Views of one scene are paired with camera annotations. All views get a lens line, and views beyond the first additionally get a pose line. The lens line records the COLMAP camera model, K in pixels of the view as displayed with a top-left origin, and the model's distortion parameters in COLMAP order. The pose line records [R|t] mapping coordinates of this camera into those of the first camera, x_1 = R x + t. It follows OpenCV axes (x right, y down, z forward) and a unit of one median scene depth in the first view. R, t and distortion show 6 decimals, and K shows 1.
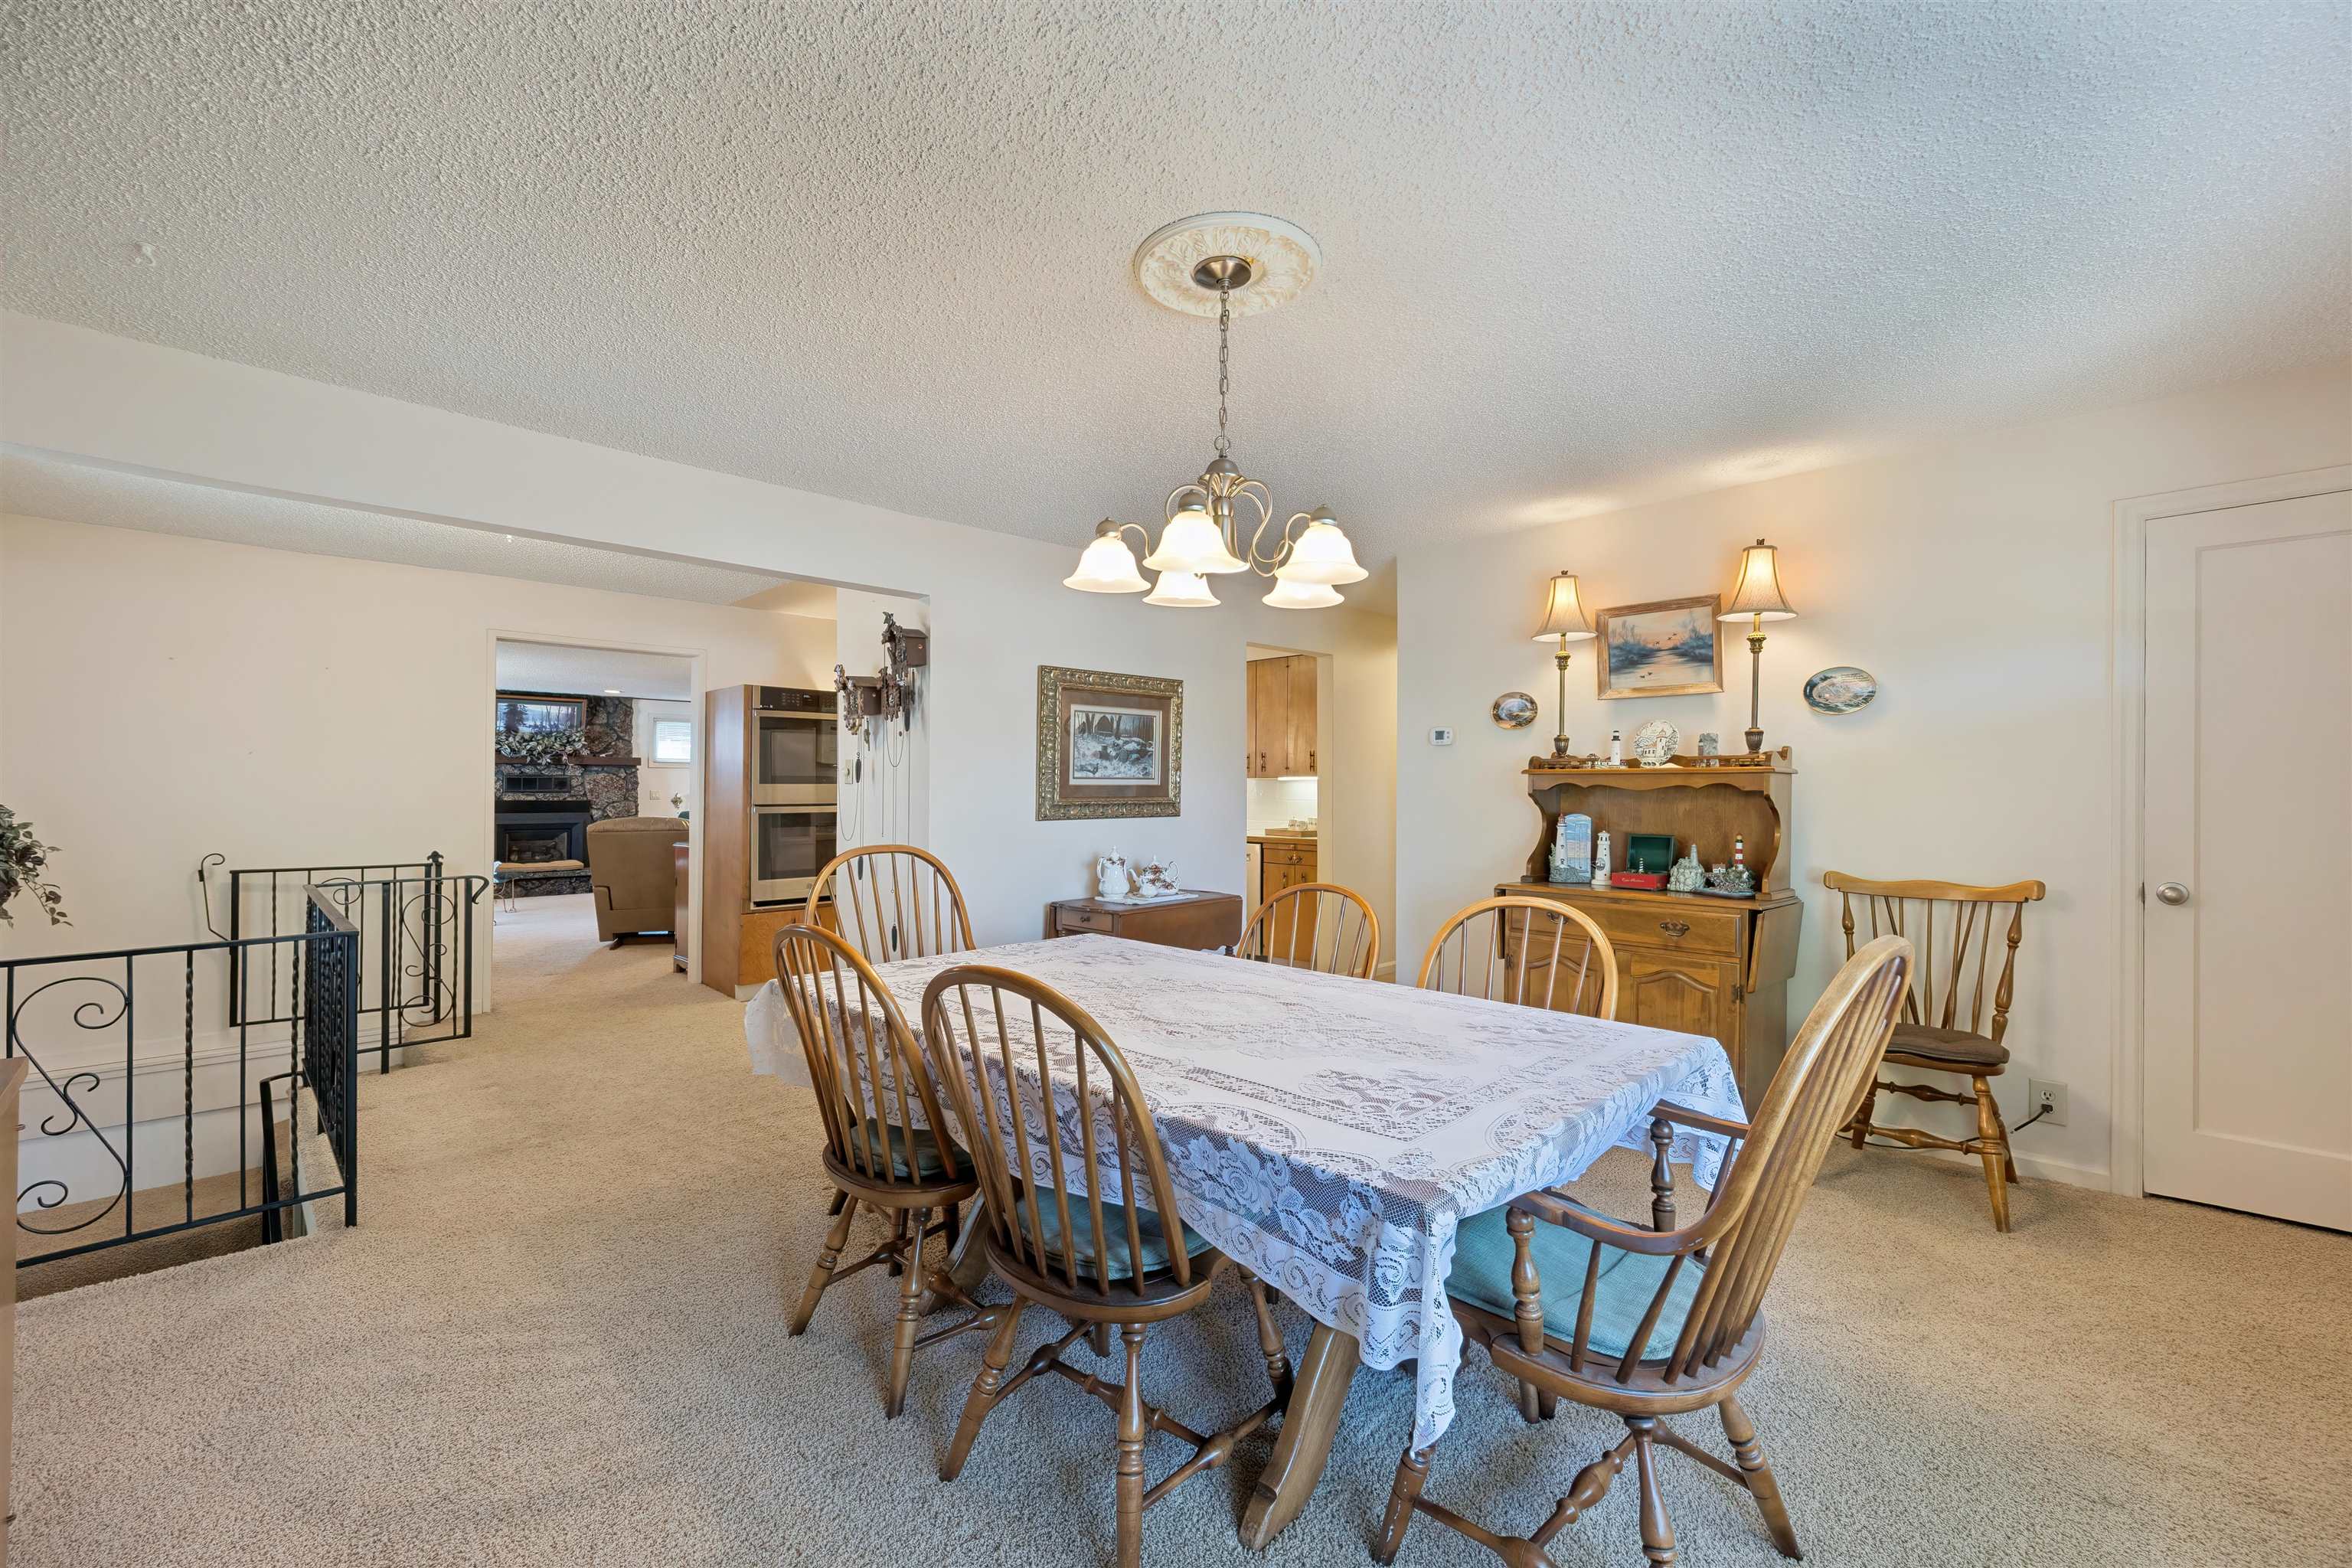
lens RADIAL K [[1004.7, 0, 1194.5], [0, 1004.7, 774.6], [0, 0, 1]] dist [0.003435, 0.000139]
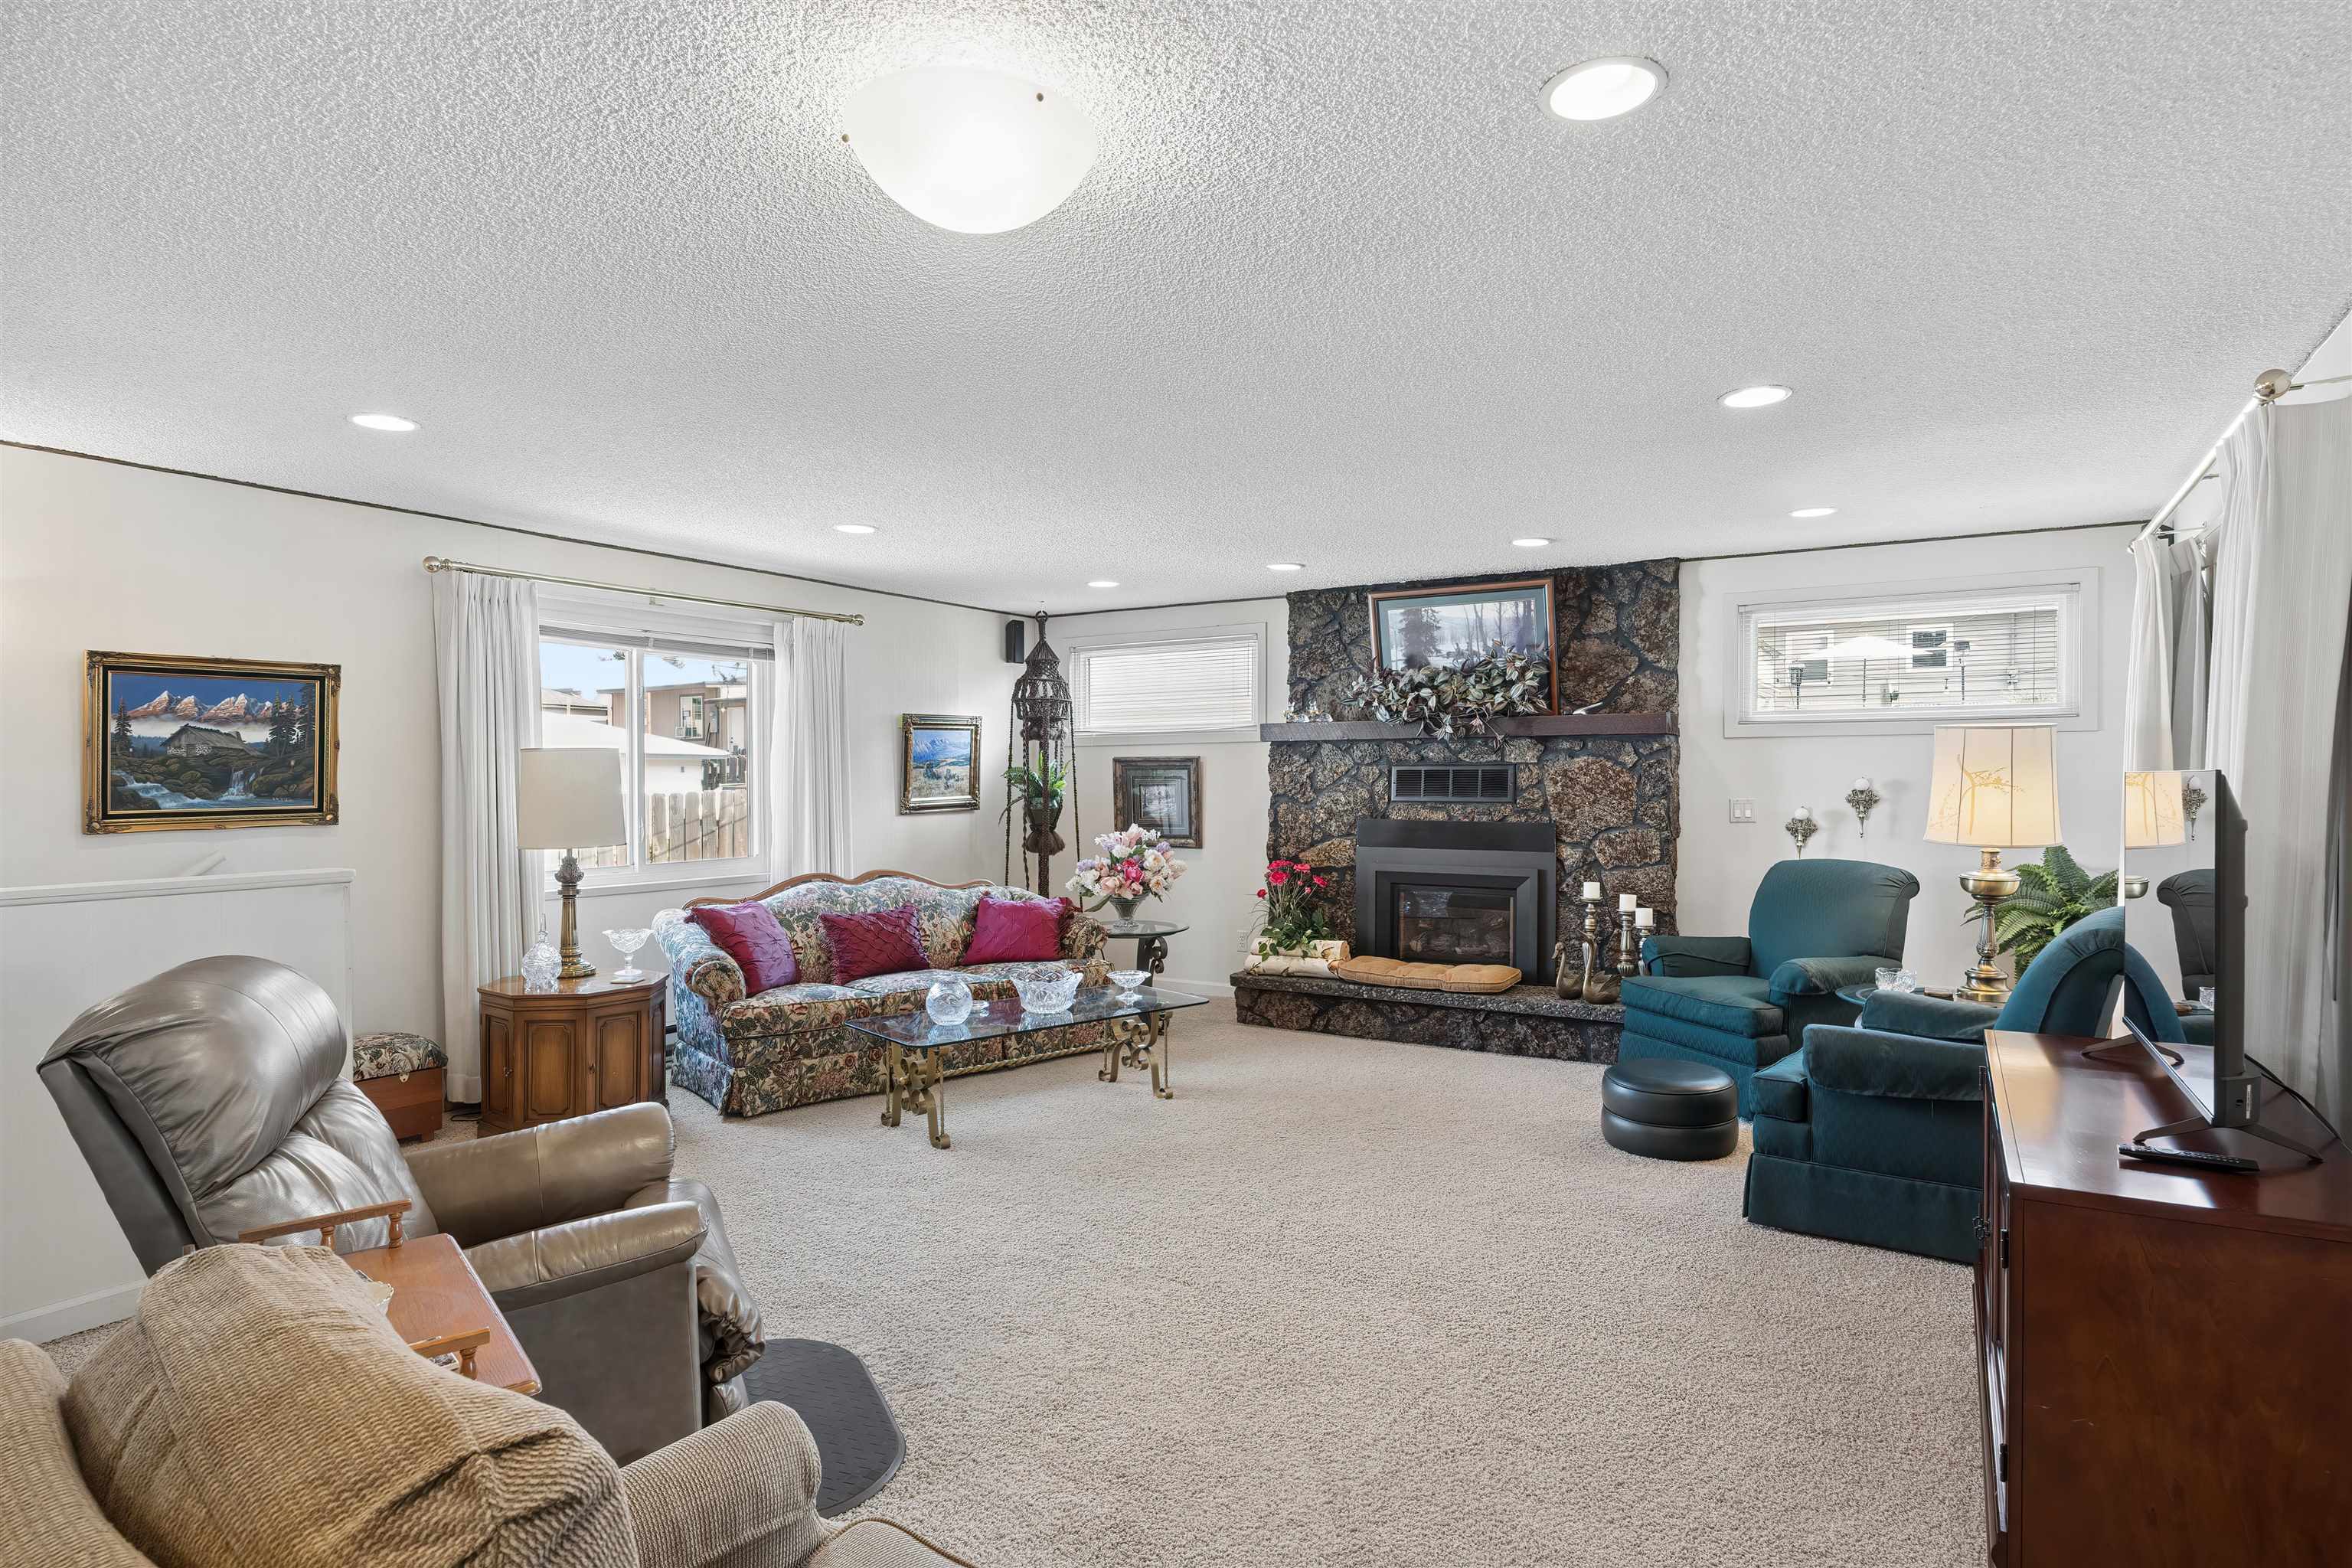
lens RADIAL K [[1248.4, 0, 1187.2], [0, 1248.4, 793.8], [0, 0, 1]] dist [-0.001990, -0.000074]
pose [[0.258109, 0.007380, -0.966088, -0.156450], [0.017435, 0.999772, 0.012295, 0.005055], [0.965958, -0.020017, 0.257922, 0.753899]]
